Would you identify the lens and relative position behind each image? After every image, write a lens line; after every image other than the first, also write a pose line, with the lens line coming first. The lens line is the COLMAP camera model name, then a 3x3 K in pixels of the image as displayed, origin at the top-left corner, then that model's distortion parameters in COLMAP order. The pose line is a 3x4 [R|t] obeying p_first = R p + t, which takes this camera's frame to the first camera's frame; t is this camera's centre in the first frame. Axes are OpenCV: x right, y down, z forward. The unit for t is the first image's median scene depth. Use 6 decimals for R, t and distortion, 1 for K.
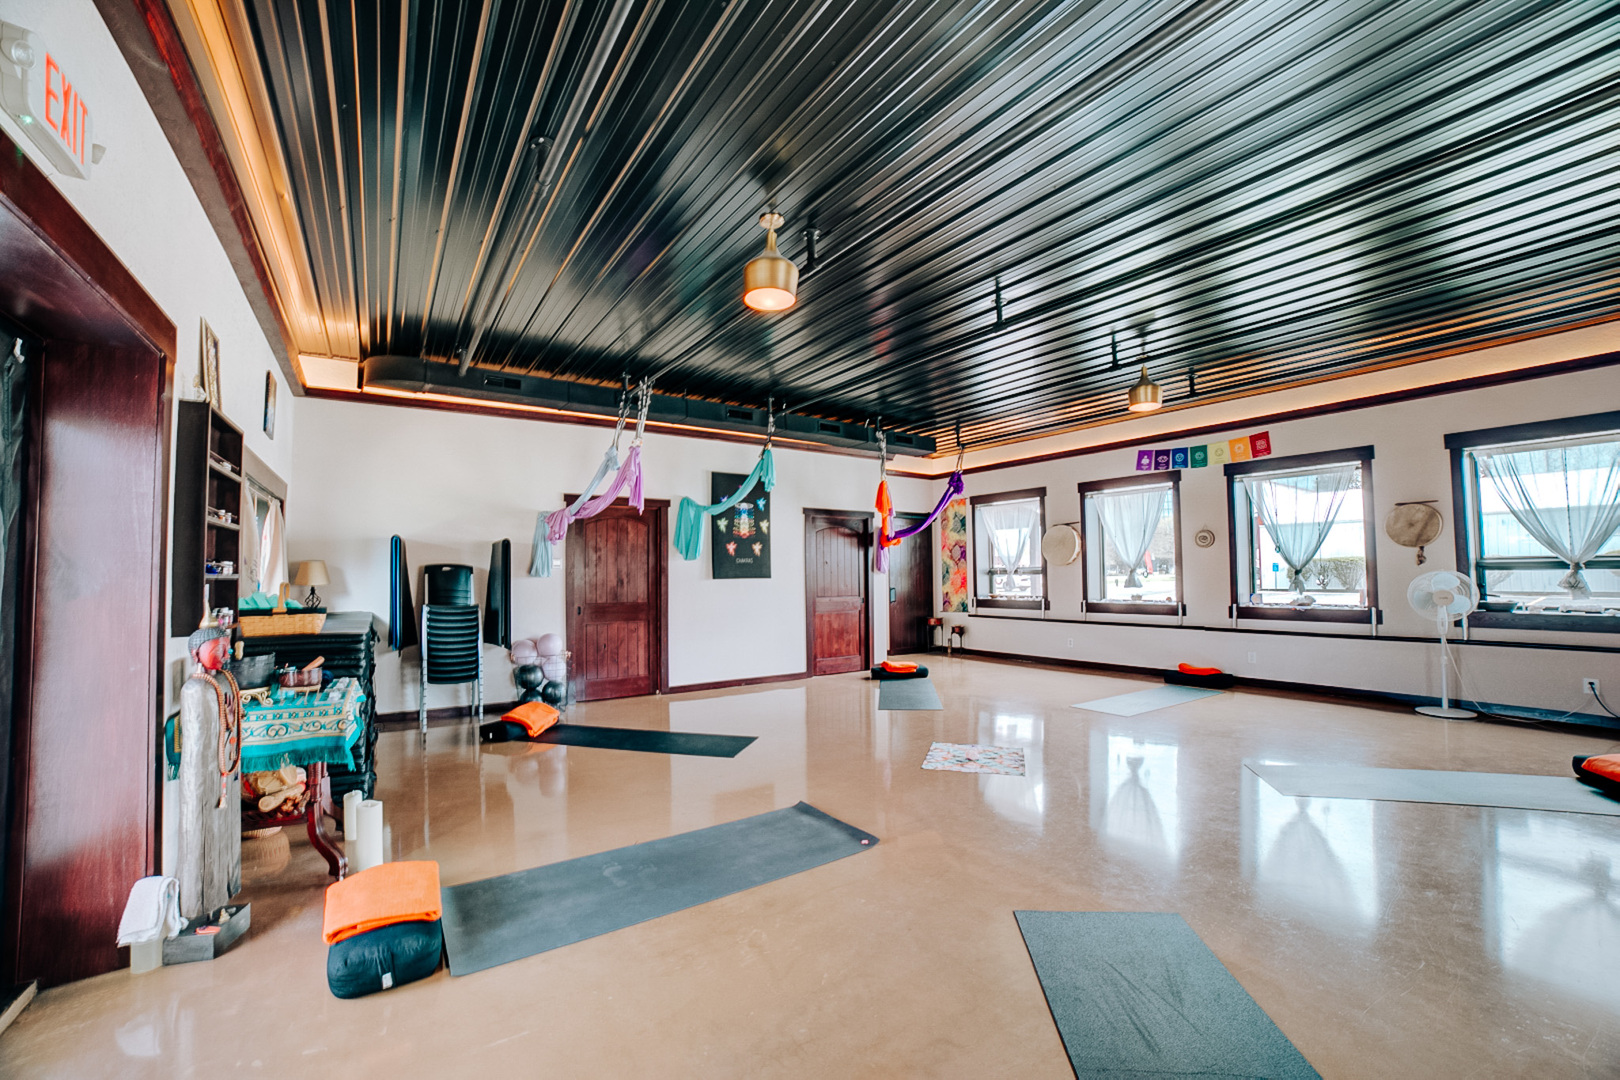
lens RADIAL K [[651.7, 0, 803.8], [0, 651.7, 549.2], [0, 0, 1]] dist [-0.110841, 0.036976]
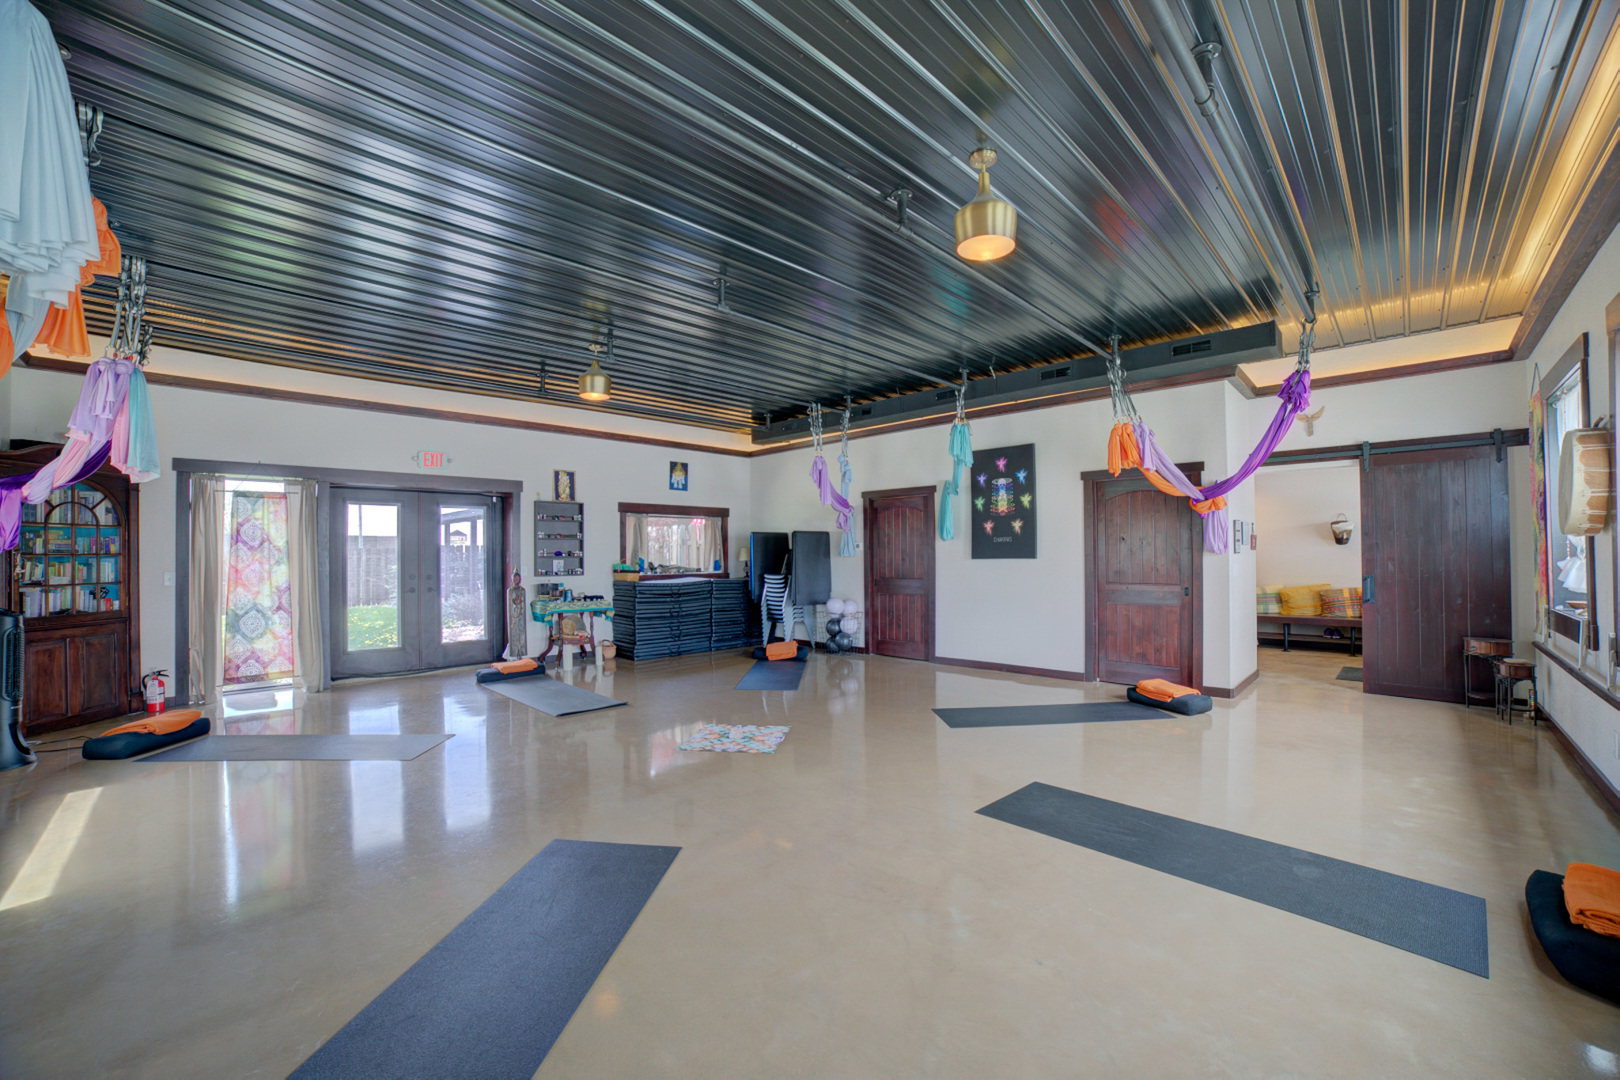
lens RADIAL K [[651.7, 0, 803.8], [0, 651.7, 549.2], [0, 0, 1]] dist [-0.110841, 0.036976]
pose [[0.197269, 0.000671, -0.980349, 0.764933], [0.043677, 0.999001, 0.009472, 0.010192], [0.979376, -0.044688, 0.197042, 0.534503]]
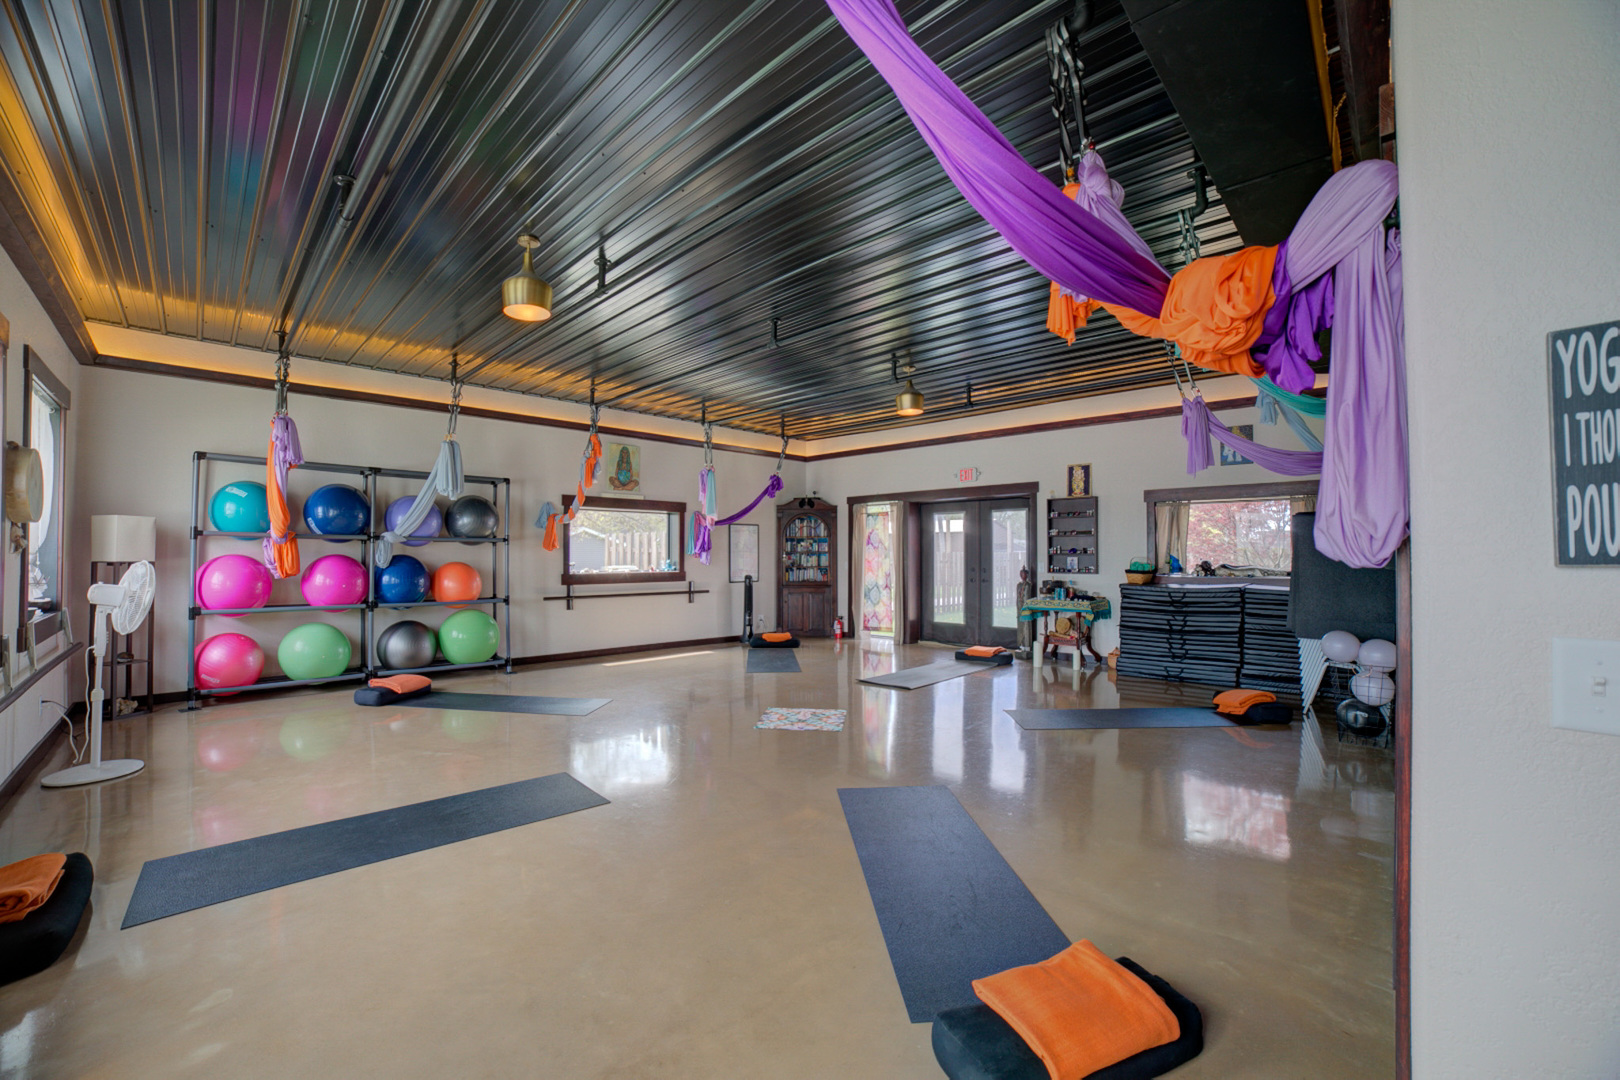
lens RADIAL K [[651.7, 0, 803.8], [0, 651.7, 549.2], [0, 0, 1]] dist [-0.110841, 0.036976]
pose [[-0.978833, 0.010531, -0.204391, 0.290334], [0.020244, 0.998760, -0.045487, 0.044831], [0.203659, -0.048662, -0.977832, 1.255651]]
